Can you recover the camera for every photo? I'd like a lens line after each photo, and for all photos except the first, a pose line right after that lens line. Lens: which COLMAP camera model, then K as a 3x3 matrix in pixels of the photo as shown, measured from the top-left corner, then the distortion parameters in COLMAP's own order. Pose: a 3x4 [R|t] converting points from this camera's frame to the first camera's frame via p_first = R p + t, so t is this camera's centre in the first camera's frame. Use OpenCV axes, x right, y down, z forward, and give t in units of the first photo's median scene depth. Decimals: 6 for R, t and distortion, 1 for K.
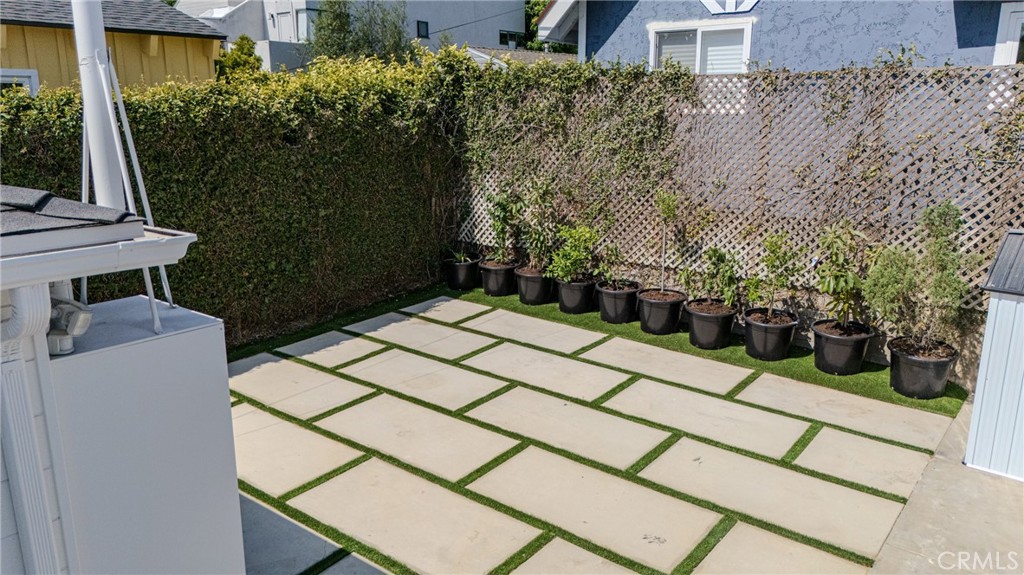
lens RADIAL K [[752.7, 0, 519.0], [0, 752.7, 287.8], [0, 0, 1]] dist [0.045759, -0.053493]
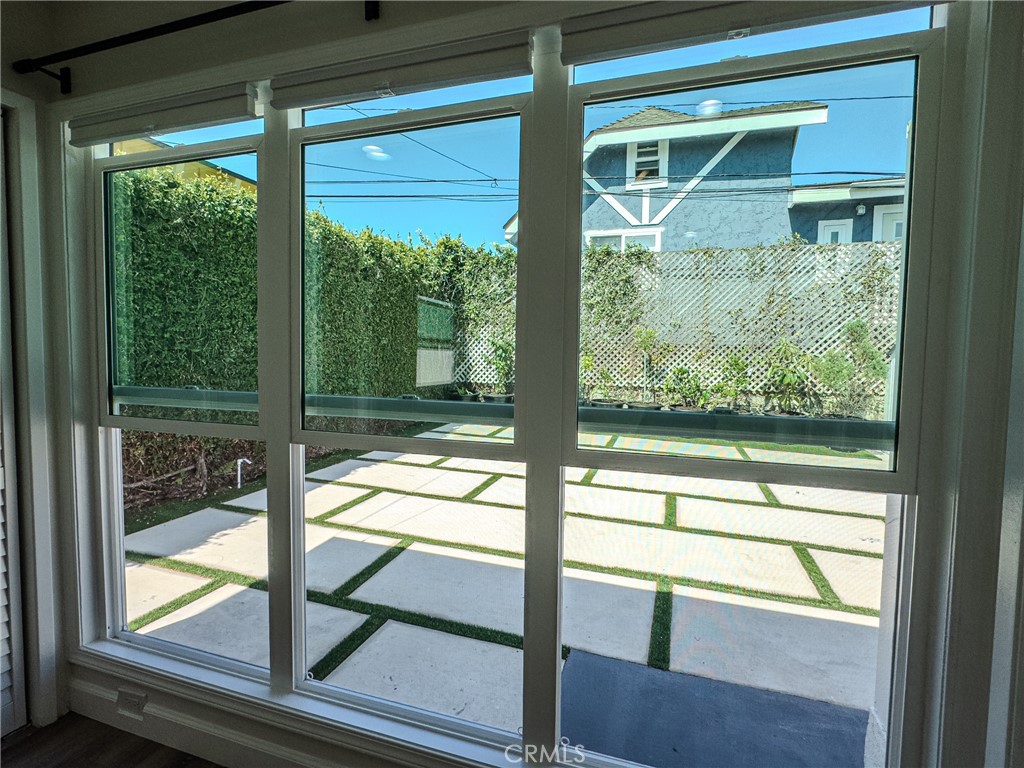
lens RADIAL K [[498.8, 0, 510.0], [0, 498.8, 378.8], [0, 0, 1]] dist [-0.000559, 0.000621]
pose [[0.941313, -0.002918, 0.337523, -0.330016], [0.064242, 0.983233, -0.170663, 0.098801], [-0.331365, 0.182330, 0.925717, 0.230320]]
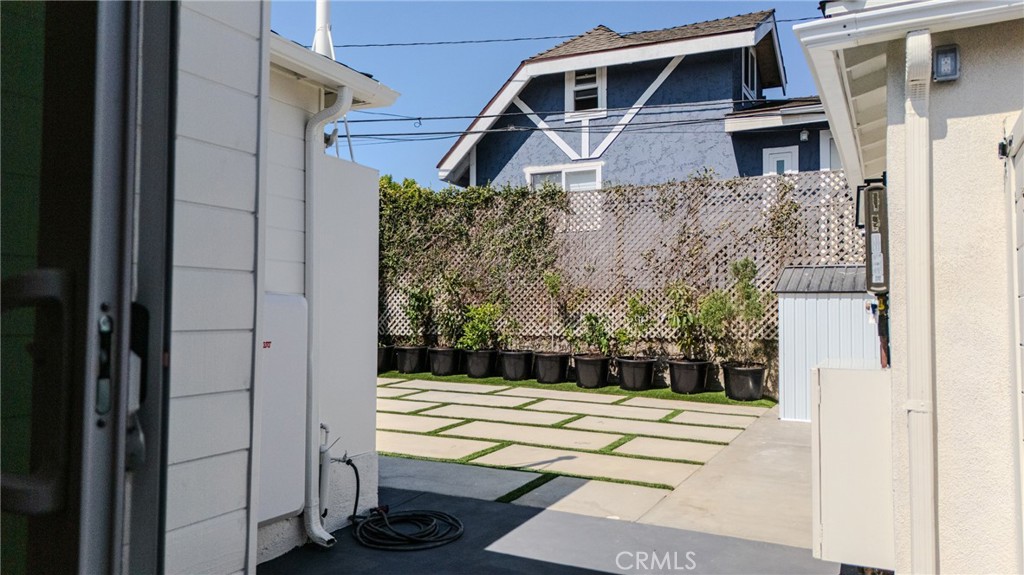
lens RADIAL K [[745.1, 0, 524.4], [0, 745.1, 286.3], [0, 0, 1]] dist [0.091570, -0.001575]
pose [[0.976079, 0.011262, 0.217123, -0.125393], [0.048574, 0.962119, -0.268269, 0.226541], [-0.211919, 0.272398, 0.938557, -0.191145]]
